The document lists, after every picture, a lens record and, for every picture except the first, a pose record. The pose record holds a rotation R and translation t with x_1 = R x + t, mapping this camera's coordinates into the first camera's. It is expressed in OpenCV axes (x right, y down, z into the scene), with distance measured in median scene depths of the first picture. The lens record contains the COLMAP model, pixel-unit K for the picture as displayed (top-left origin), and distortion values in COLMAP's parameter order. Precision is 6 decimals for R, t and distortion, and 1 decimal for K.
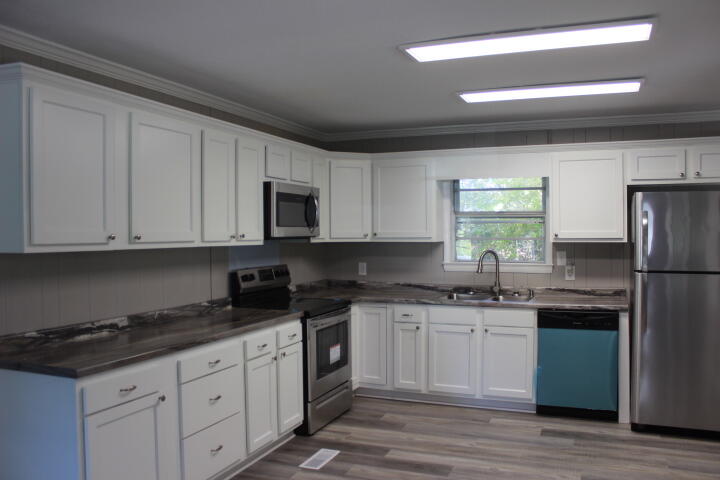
lens RADIAL K [[601.3, 0, 360.0], [0, 601.3, 240.0], [0, 0, 1]] dist [-0.165667, 0.143355]
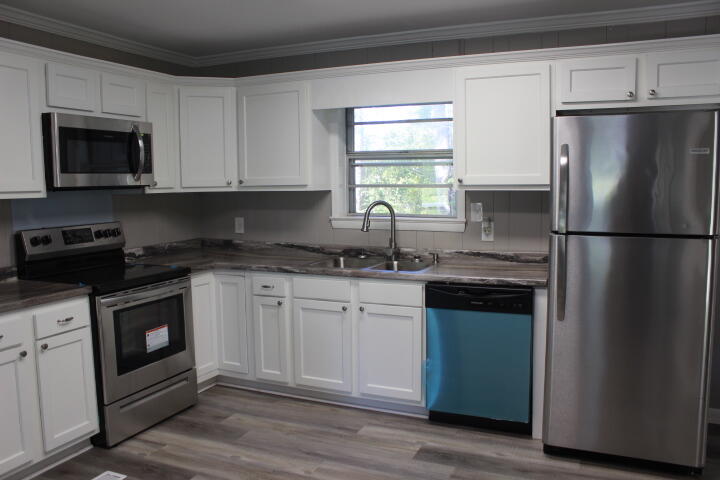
lens RADIAL K [[601.3, 0, 360.0], [0, 601.3, 240.0], [0, 0, 1]] dist [-0.165667, 0.143355]
pose [[0.999501, -0.003600, -0.031377, 0.232741], [0.006210, 0.996490, 0.083477, 0.002460], [0.030967, -0.083630, 0.996016, 0.254744]]
